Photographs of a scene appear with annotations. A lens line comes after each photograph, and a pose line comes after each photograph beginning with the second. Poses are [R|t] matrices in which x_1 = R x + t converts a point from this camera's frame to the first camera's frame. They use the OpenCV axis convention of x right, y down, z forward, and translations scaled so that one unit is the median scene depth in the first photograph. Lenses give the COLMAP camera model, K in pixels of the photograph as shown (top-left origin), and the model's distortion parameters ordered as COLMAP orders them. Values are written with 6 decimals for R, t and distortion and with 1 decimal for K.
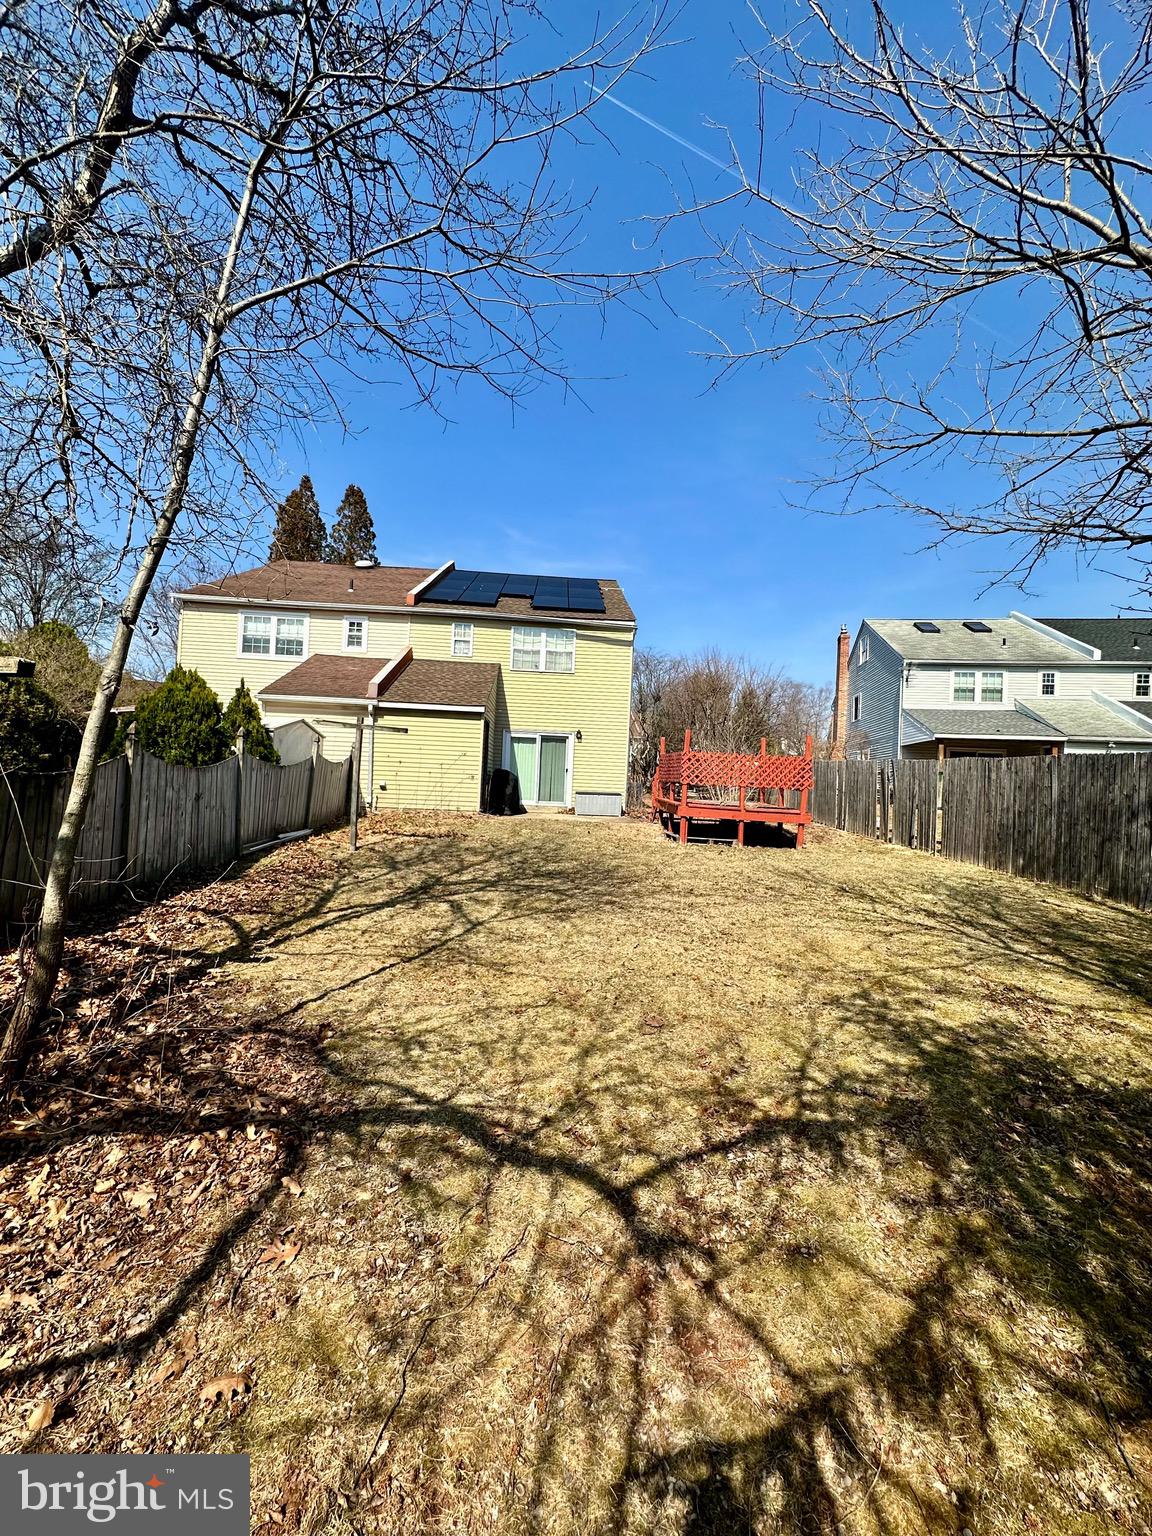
lens RADIAL K [[616.6, 0, 577.2], [0, 616.6, 765.1], [0, 0, 1]] dist [-0.002607, 0.000089]
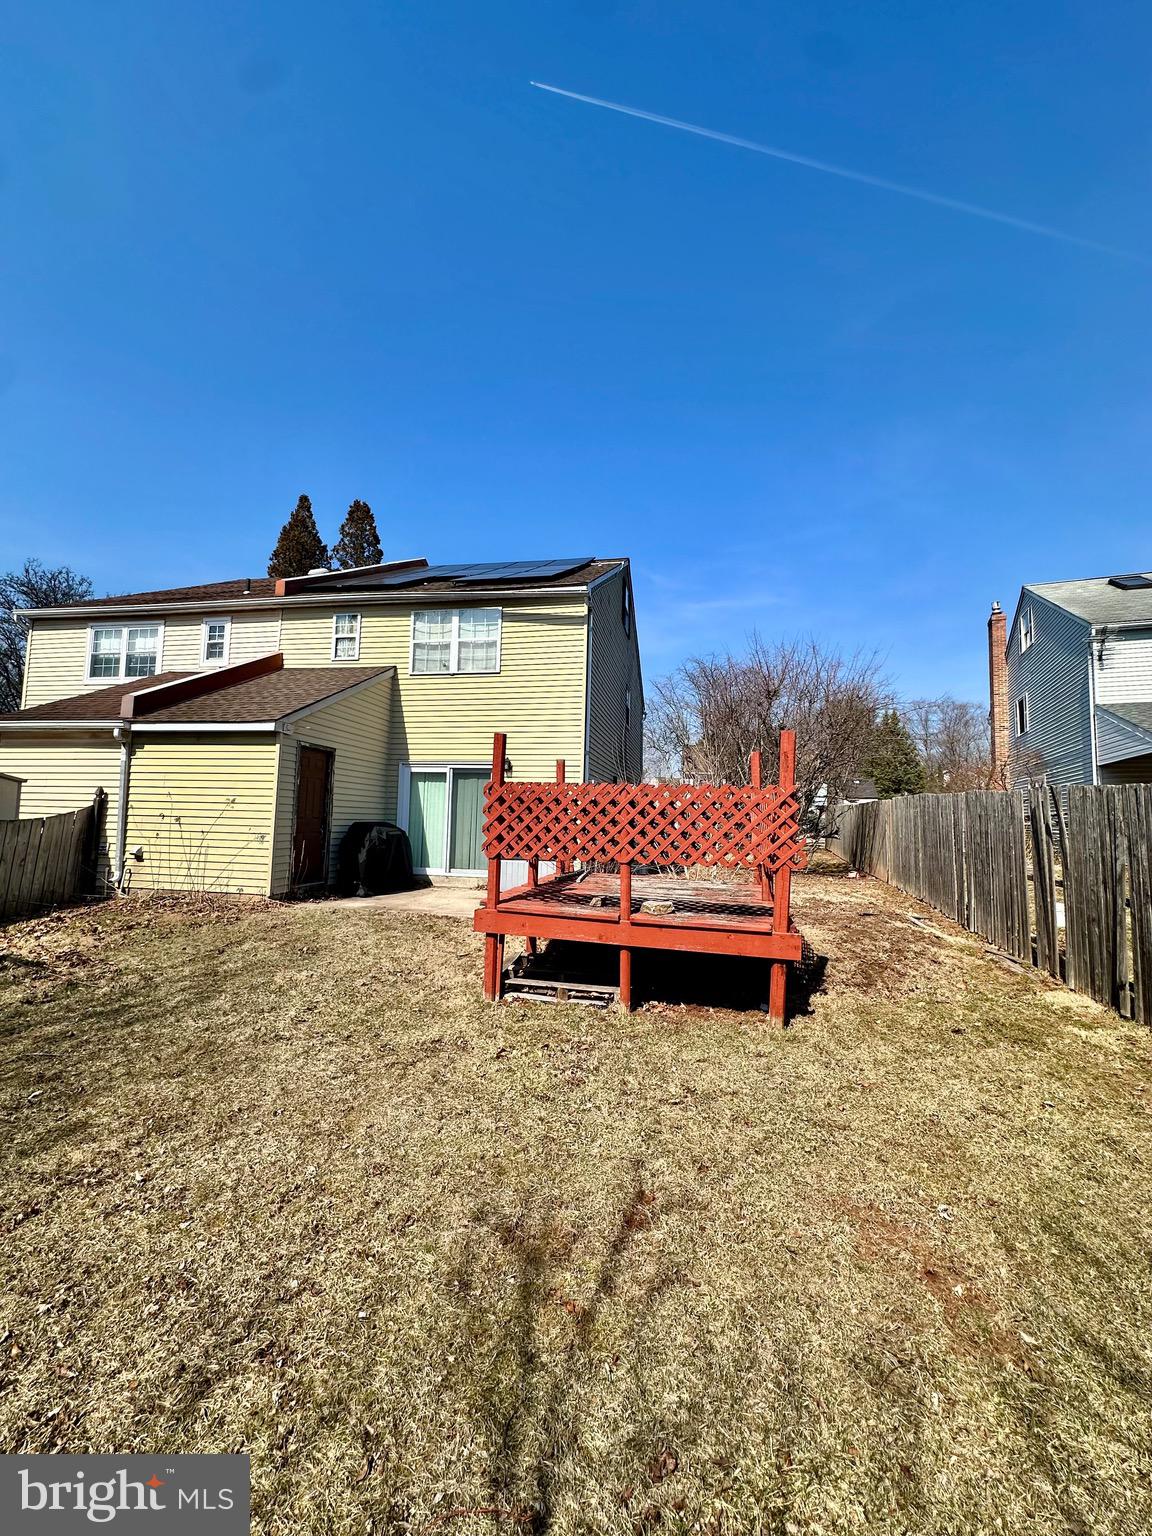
lens RADIAL K [[616.6, 0, 575.4], [0, 616.6, 768.7], [0, 0, 1]] dist [-0.002607, 0.000089]
pose [[0.971677, -0.038952, -0.233081, 0.223223], [0.023644, 0.997397, -0.068116, -0.000206], [0.235128, 0.060676, 0.970069, 0.390237]]
